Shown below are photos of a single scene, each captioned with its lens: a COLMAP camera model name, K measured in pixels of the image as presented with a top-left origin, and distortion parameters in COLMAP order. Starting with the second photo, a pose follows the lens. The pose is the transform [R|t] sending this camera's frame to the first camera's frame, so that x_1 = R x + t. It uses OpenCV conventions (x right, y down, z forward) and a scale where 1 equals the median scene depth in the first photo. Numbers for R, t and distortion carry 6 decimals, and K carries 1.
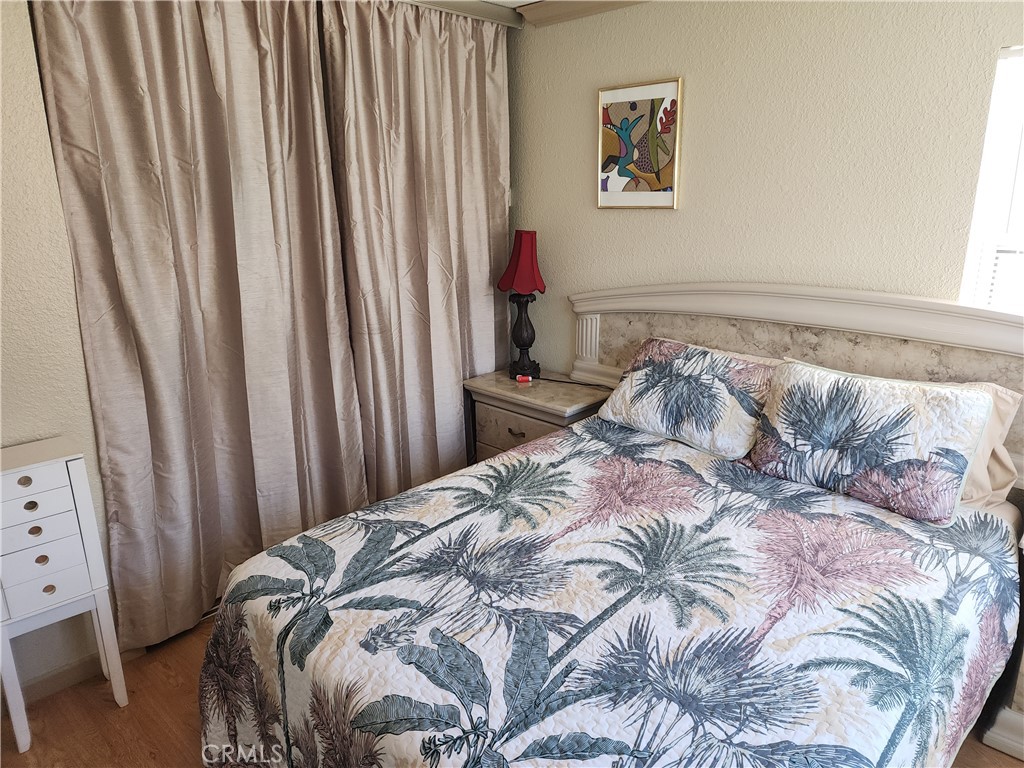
lens RADIAL K [[677.6, 0, 517.9], [0, 677.6, 379.4], [0, 0, 1]] dist [0.078139, -0.074514]
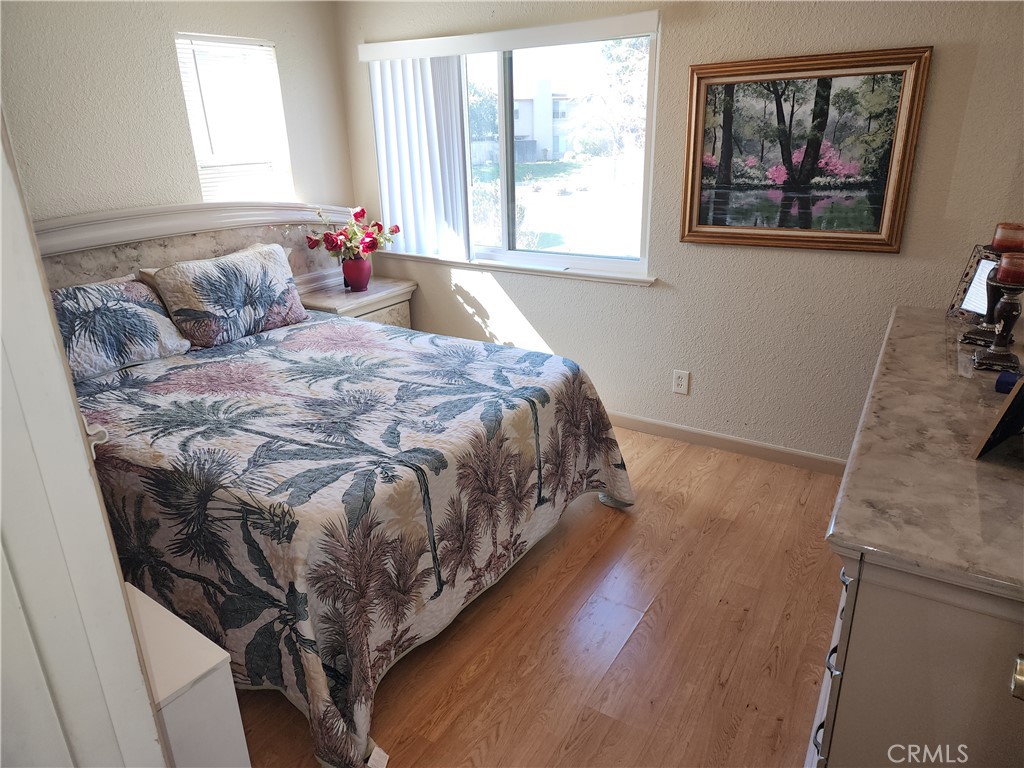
lens RADIAL K [[677.6, 0, 517.9], [0, 677.6, 379.4], [0, 0, 1]] dist [0.078139, -0.074514]
pose [[-0.198374, -0.333602, 0.921606, -1.138489], [0.296433, 0.875836, 0.380841, -0.157604], [-0.934224, 0.348743, -0.074853, 0.665281]]
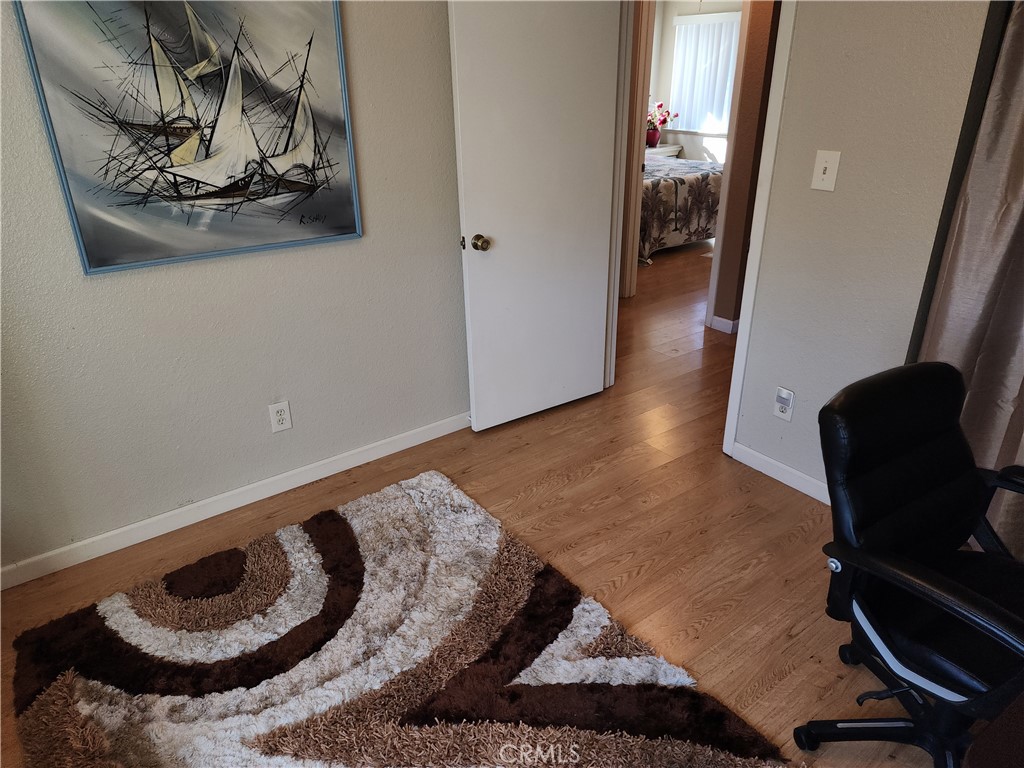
lens RADIAL K [[677.6, 0, 517.9], [0, 677.6, 379.4], [0, 0, 1]] dist [0.078139, -0.074514]
pose [[0.172737, -0.400524, 0.899857, -3.307367], [0.294396, 0.892822, 0.340880, -0.151509], [-0.939943, 0.206032, 0.272136, 0.781414]]
